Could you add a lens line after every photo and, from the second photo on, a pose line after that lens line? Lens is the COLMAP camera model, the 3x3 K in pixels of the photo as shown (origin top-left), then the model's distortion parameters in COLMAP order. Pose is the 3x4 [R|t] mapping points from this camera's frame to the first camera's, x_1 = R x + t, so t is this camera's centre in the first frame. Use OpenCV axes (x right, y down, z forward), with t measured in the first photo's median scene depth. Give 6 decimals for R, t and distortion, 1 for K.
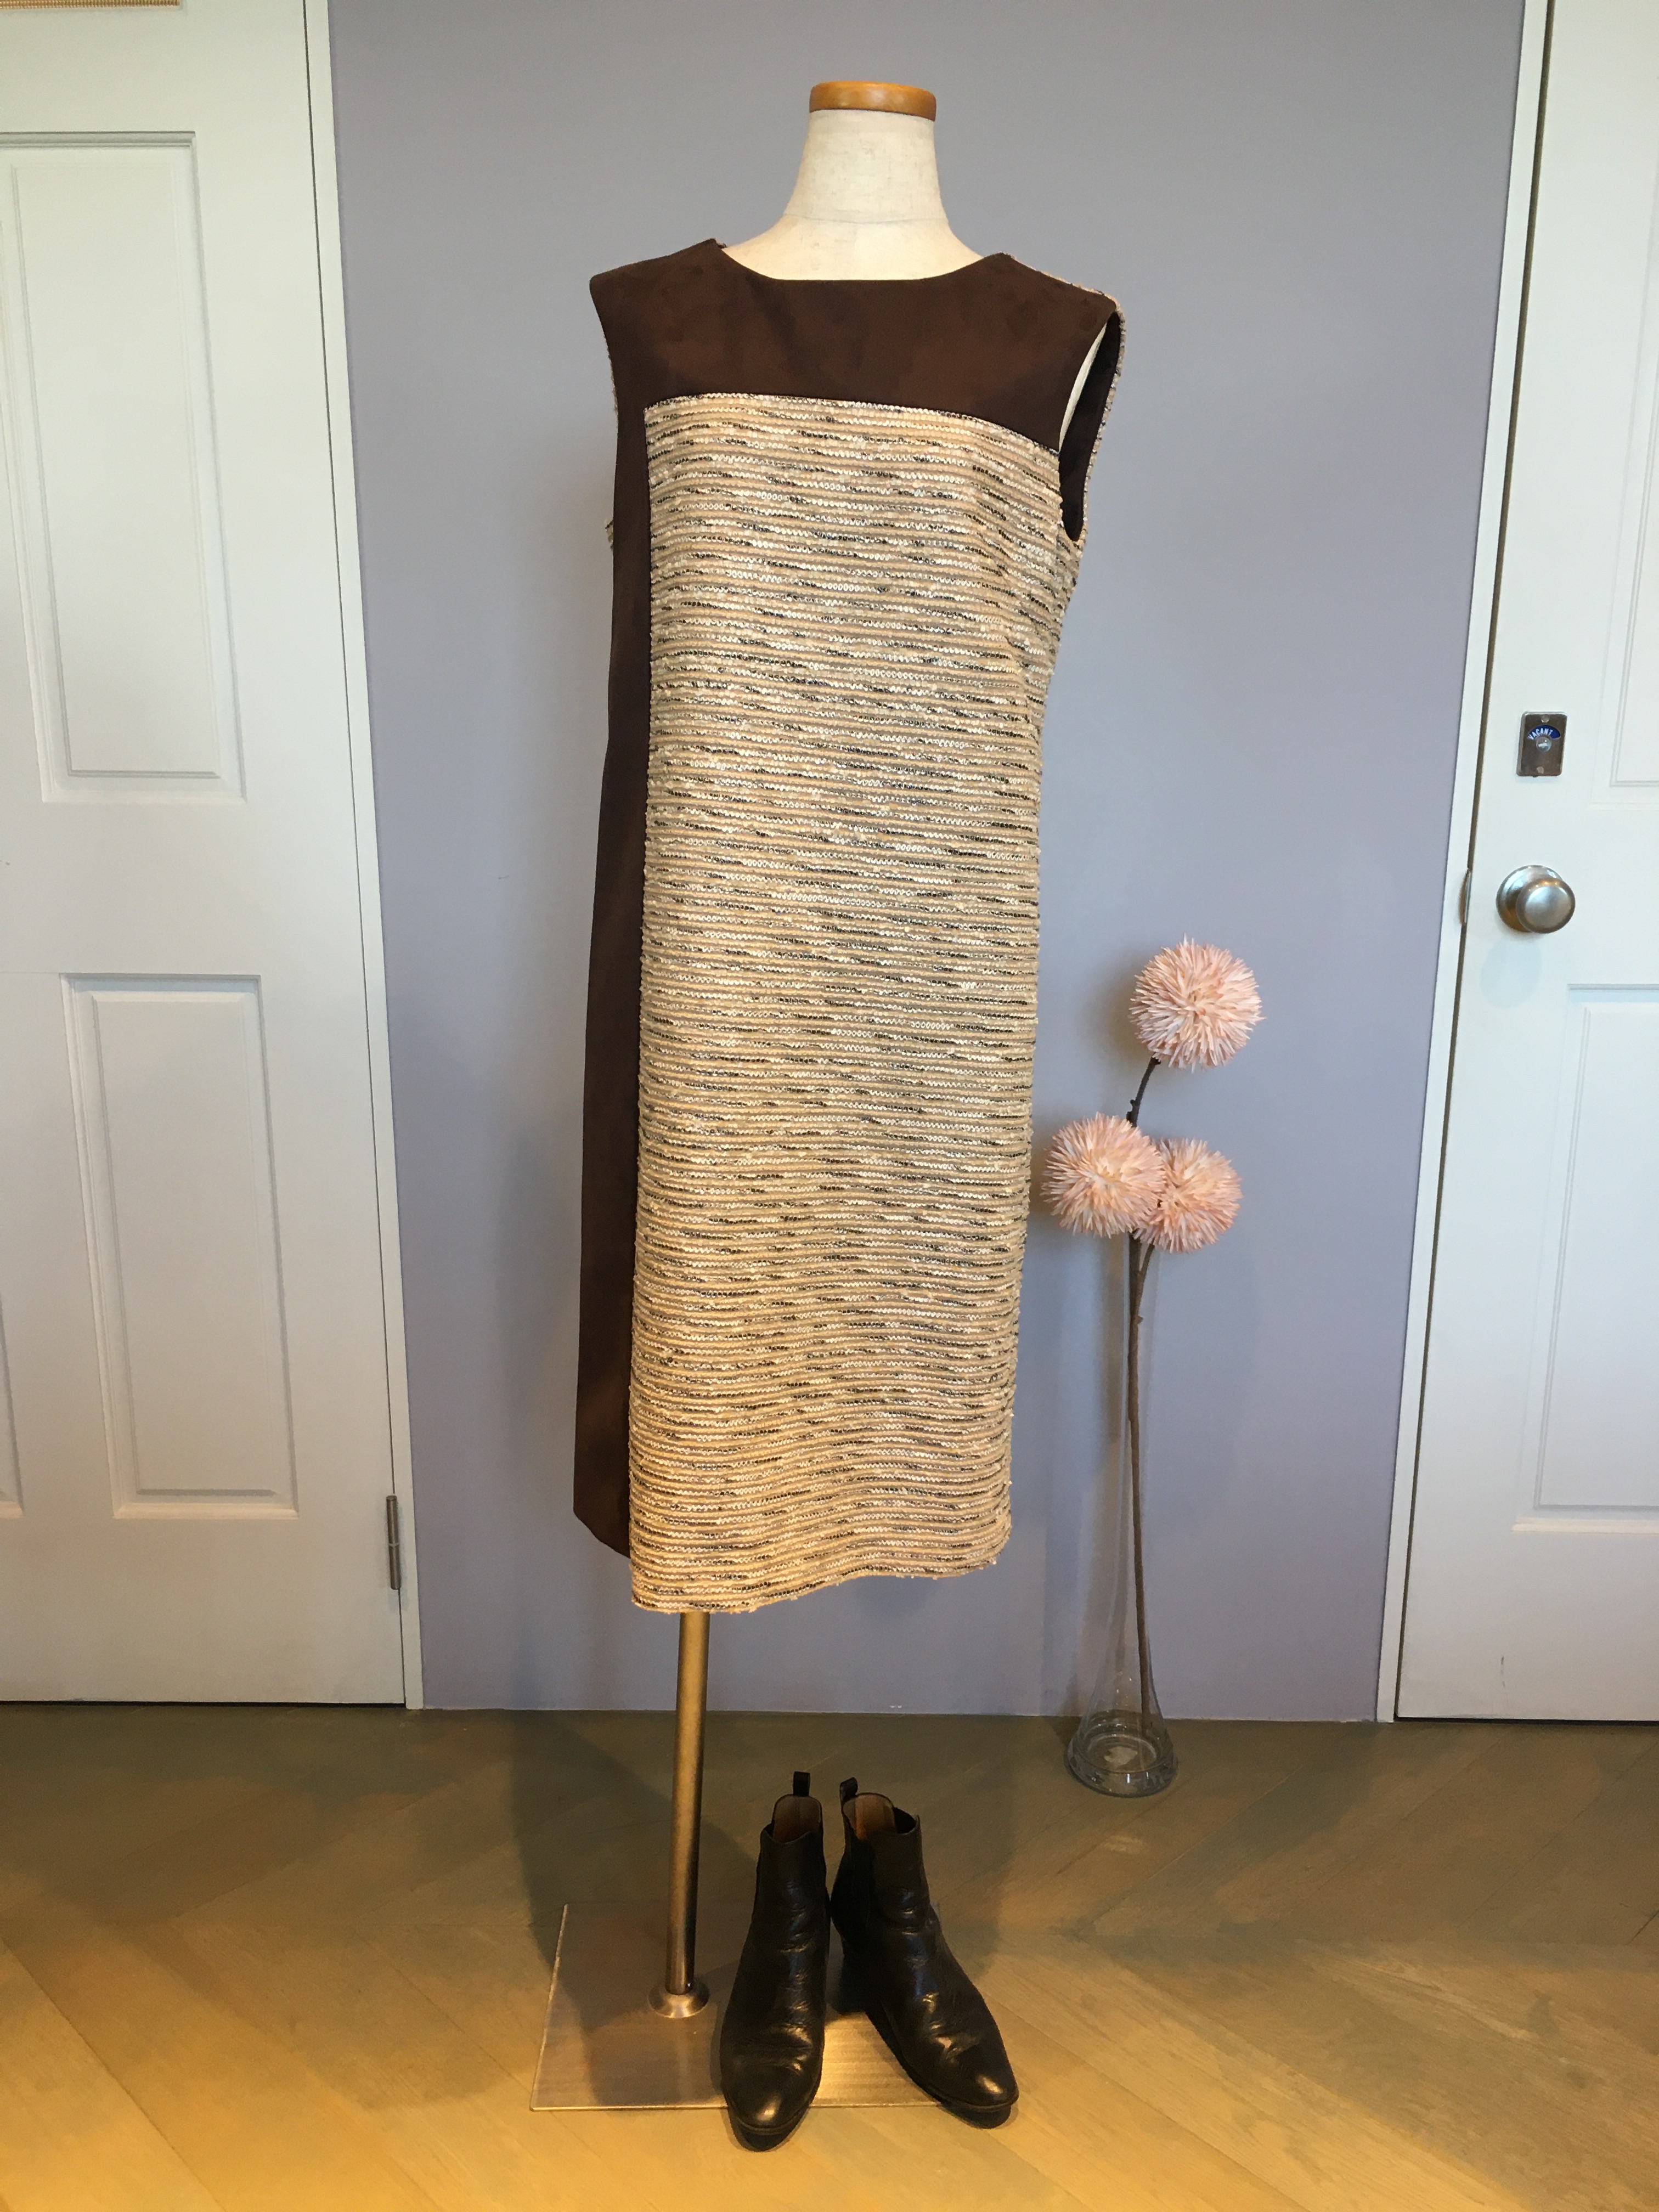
lens RADIAL K [[1876.9, 0, 829.5], [0, 1876.9, 1106.0], [0, 0, 1]] dist [0.084317, -0.119234]
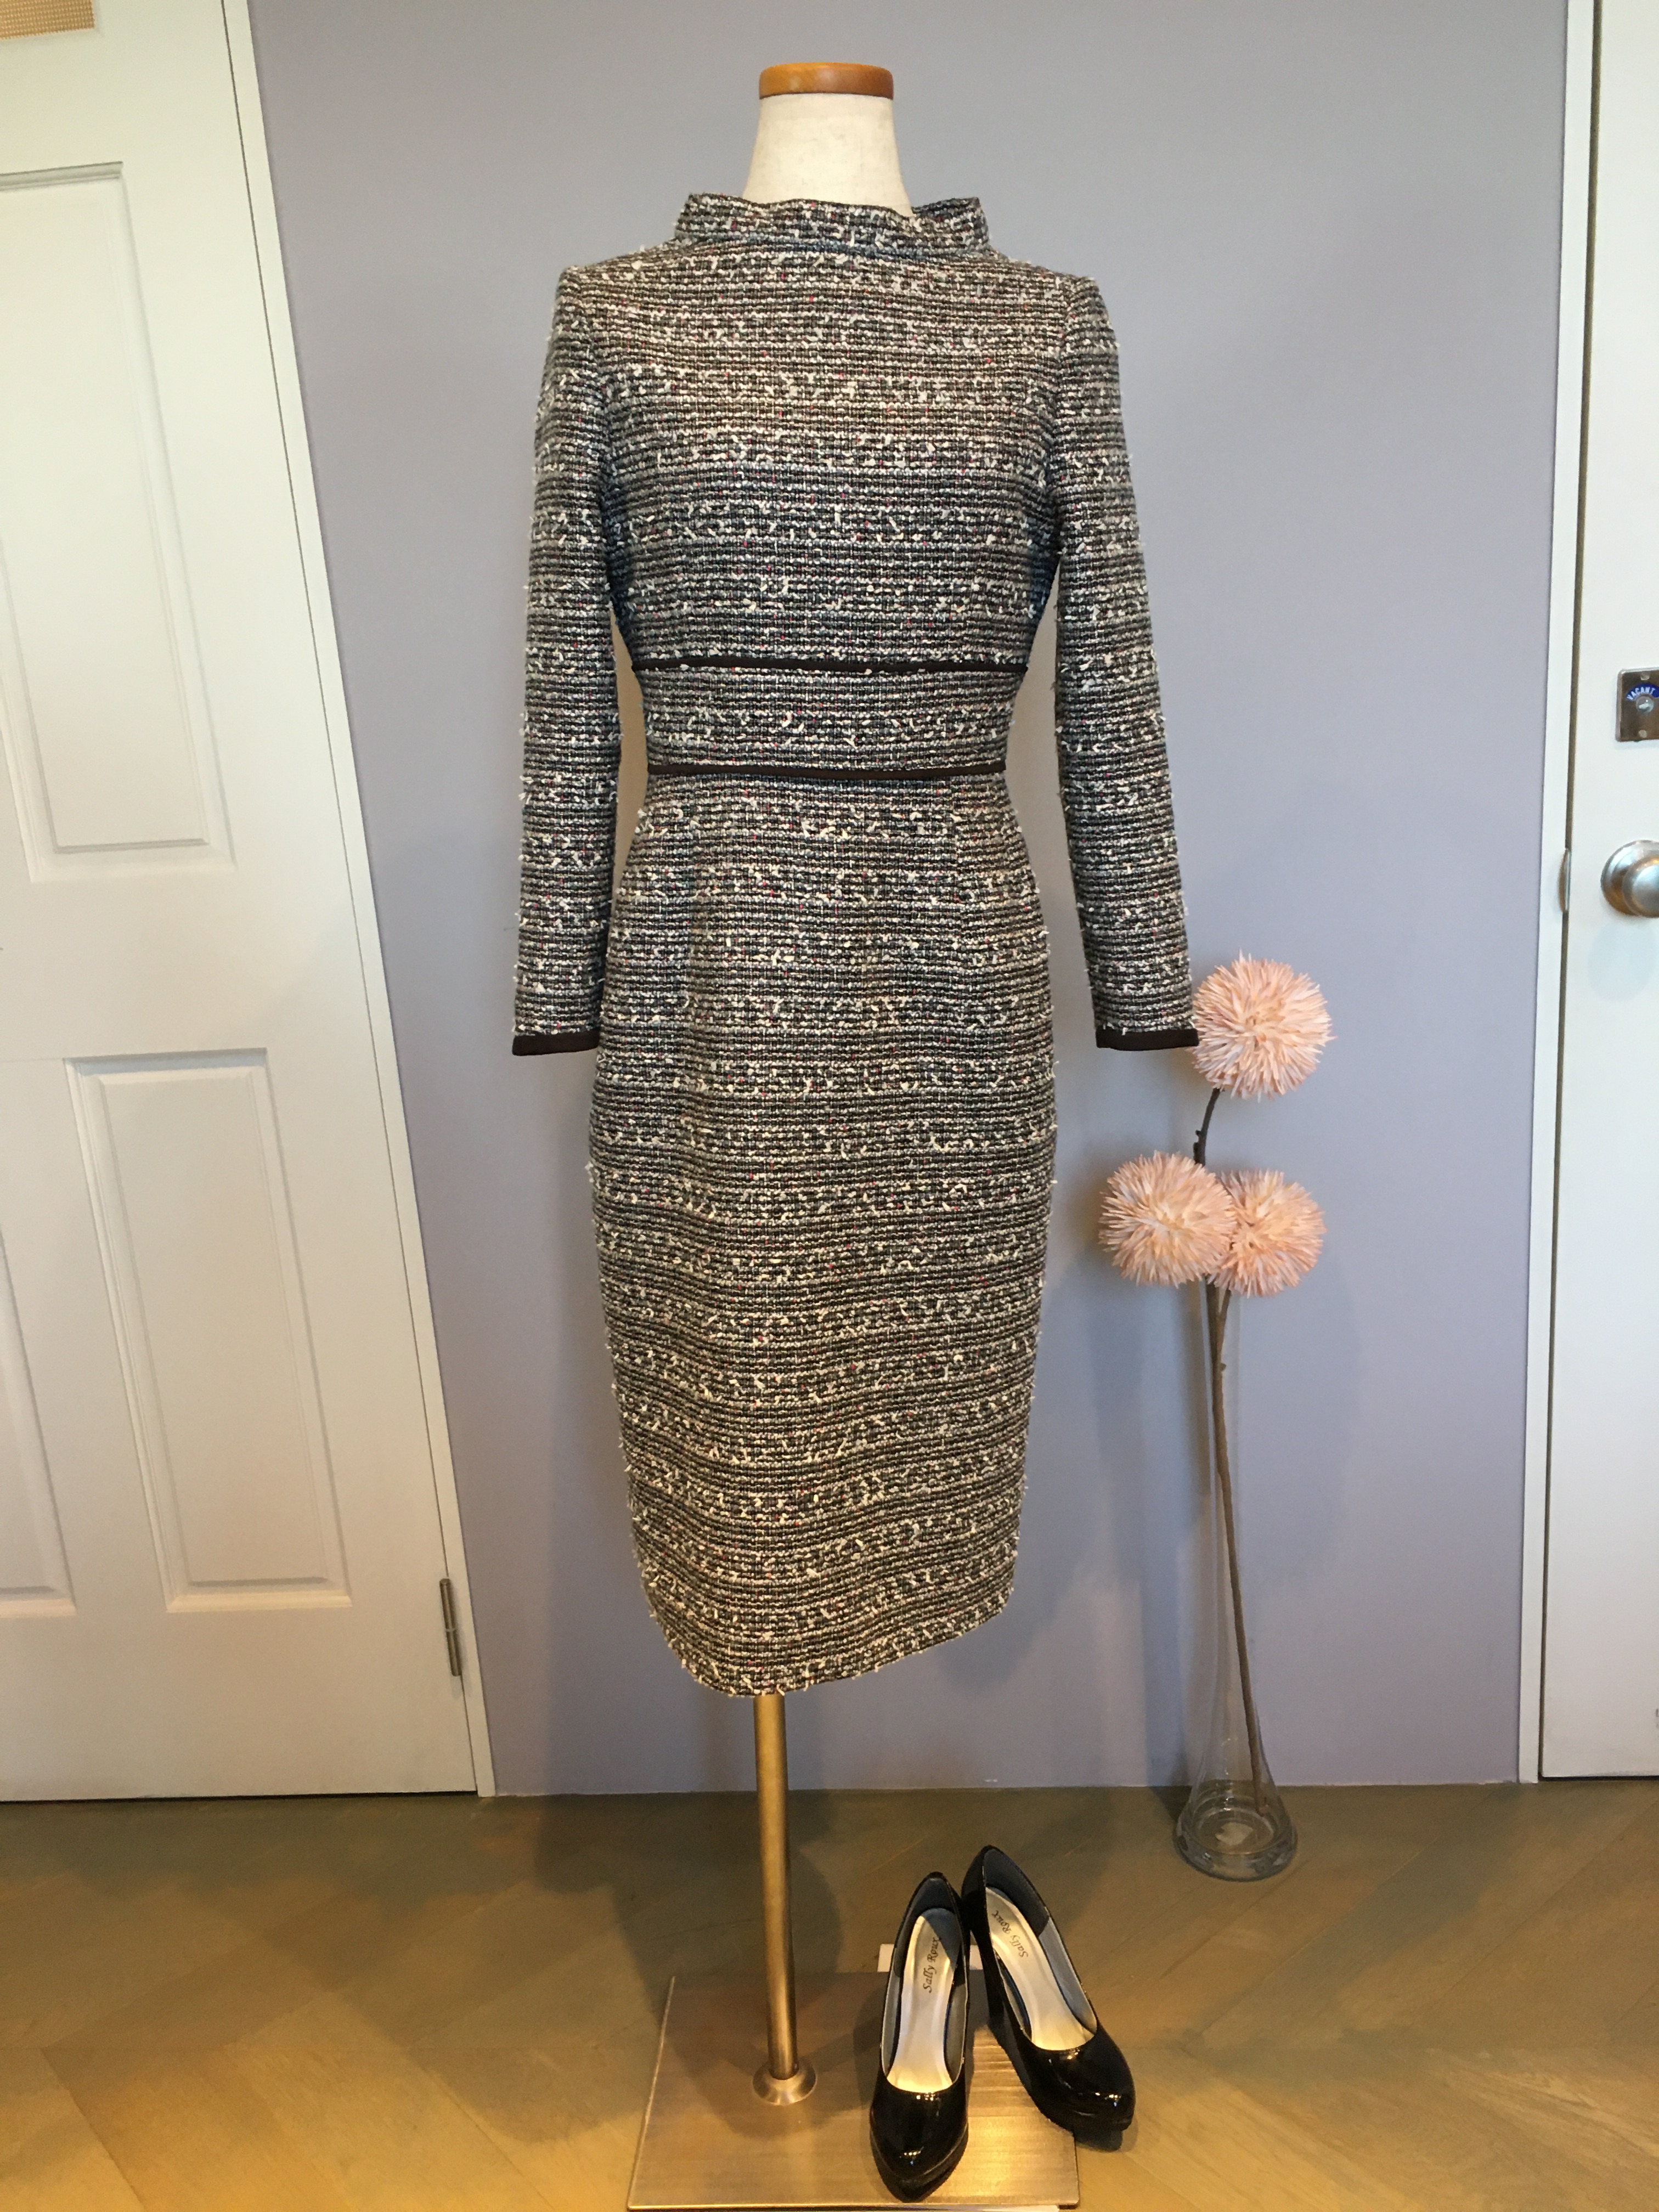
lens RADIAL K [[1876.9, 0, 829.5], [0, 1876.9, 1106.0], [0, 0, 1]] dist [0.084317, -0.119234]
pose [[0.995044, -0.057544, -0.081089, 0.059212], [0.059295, 0.998053, 0.019359, -0.044017], [0.079817, -0.024071, 0.996519, 0.080258]]
